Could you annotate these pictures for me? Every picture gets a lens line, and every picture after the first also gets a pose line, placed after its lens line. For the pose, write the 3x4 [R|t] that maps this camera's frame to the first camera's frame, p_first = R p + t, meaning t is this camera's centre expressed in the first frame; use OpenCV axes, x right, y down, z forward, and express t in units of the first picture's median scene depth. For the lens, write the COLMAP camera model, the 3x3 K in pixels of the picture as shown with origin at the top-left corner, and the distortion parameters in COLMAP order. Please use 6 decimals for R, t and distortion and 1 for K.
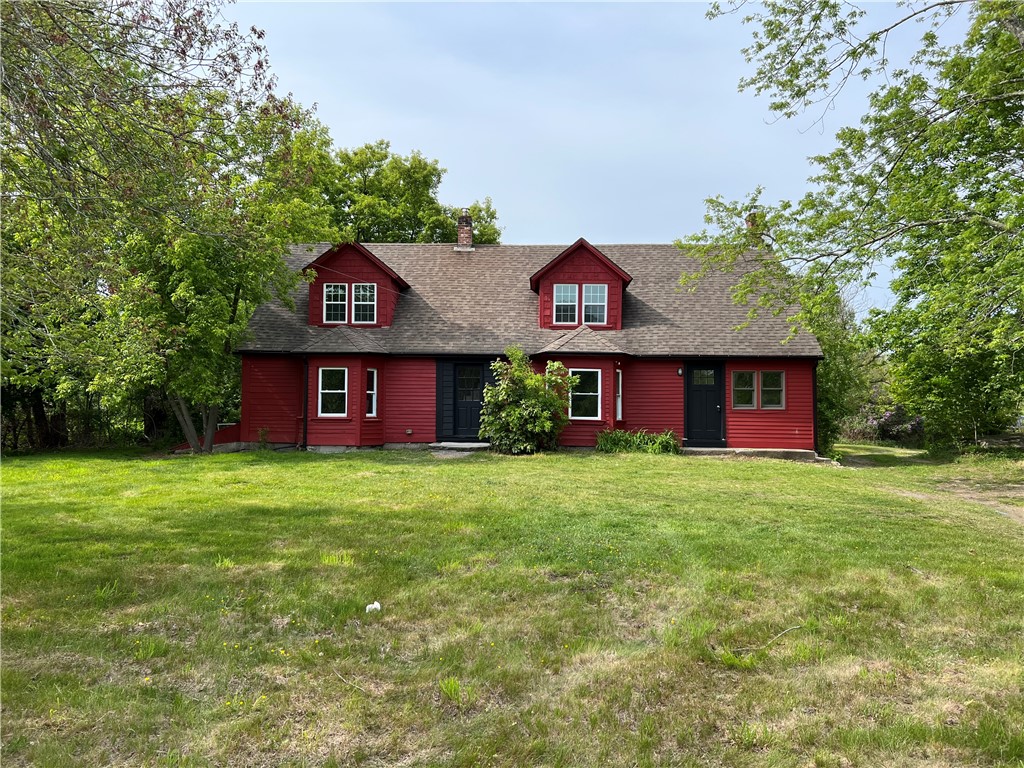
lens RADIAL K [[782.2, 0, 512.0], [0, 782.2, 384.0], [0, 0, 1]] dist [0.100171, -0.001783]
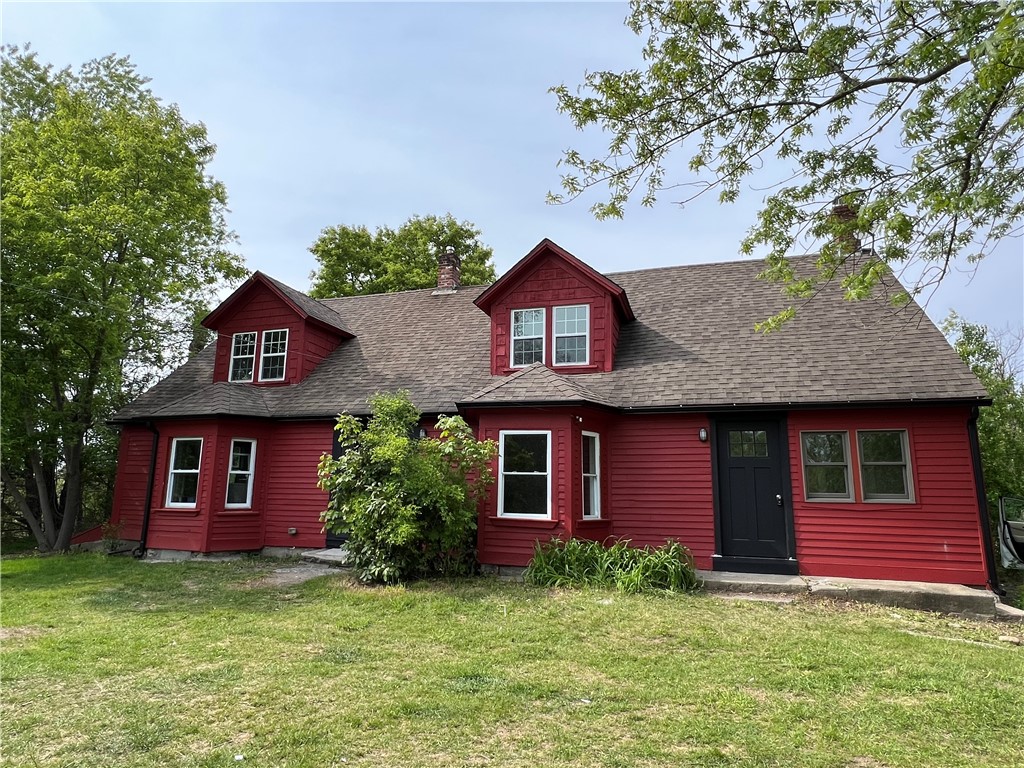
lens RADIAL K [[601.4, 0, 512.0], [0, 601.4, 384.0], [0, 0, 1]] dist [0.005642, 0.001634]
pose [[0.962263, -0.043133, -0.268683, 0.199436], [0.003886, 0.989436, -0.144921, 0.011161], [0.272095, 0.138408, 0.952264, 0.538803]]
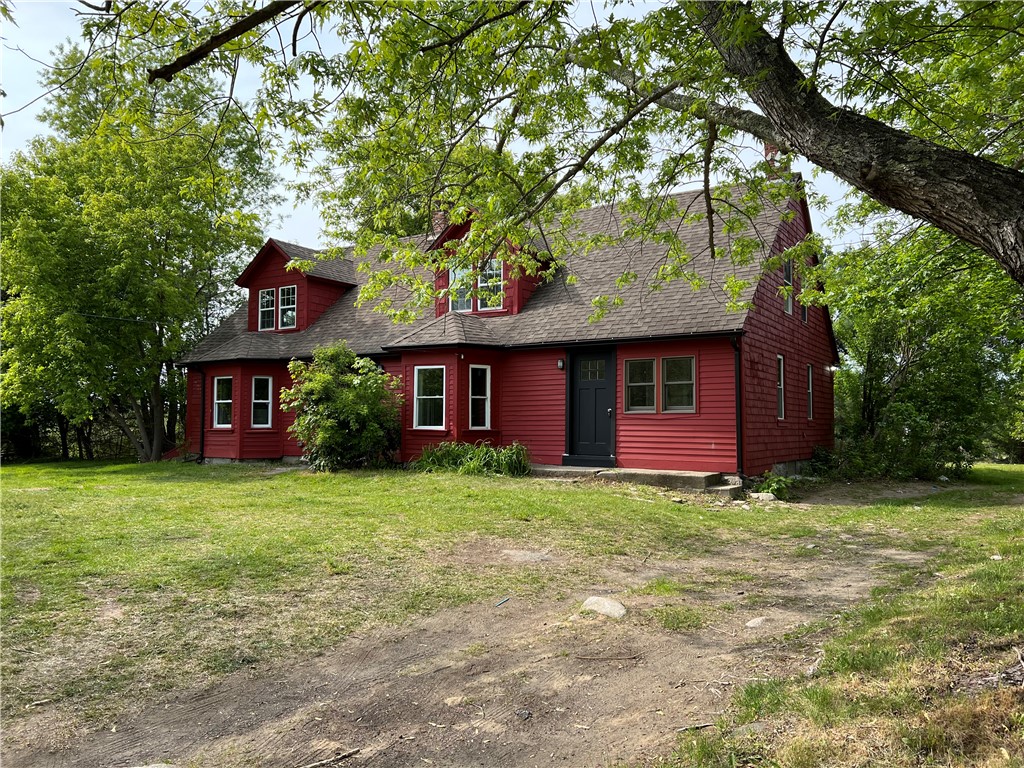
lens RADIAL K [[782.2, 0, 512.0], [0, 782.2, 384.0], [0, 0, 1]] dist [0.100171, -0.001783]
pose [[0.858250, -0.033931, -0.512109, 0.551905], [0.024770, 0.999388, -0.024705, 0.020298], [0.512634, 0.008518, 0.858565, 0.343991]]
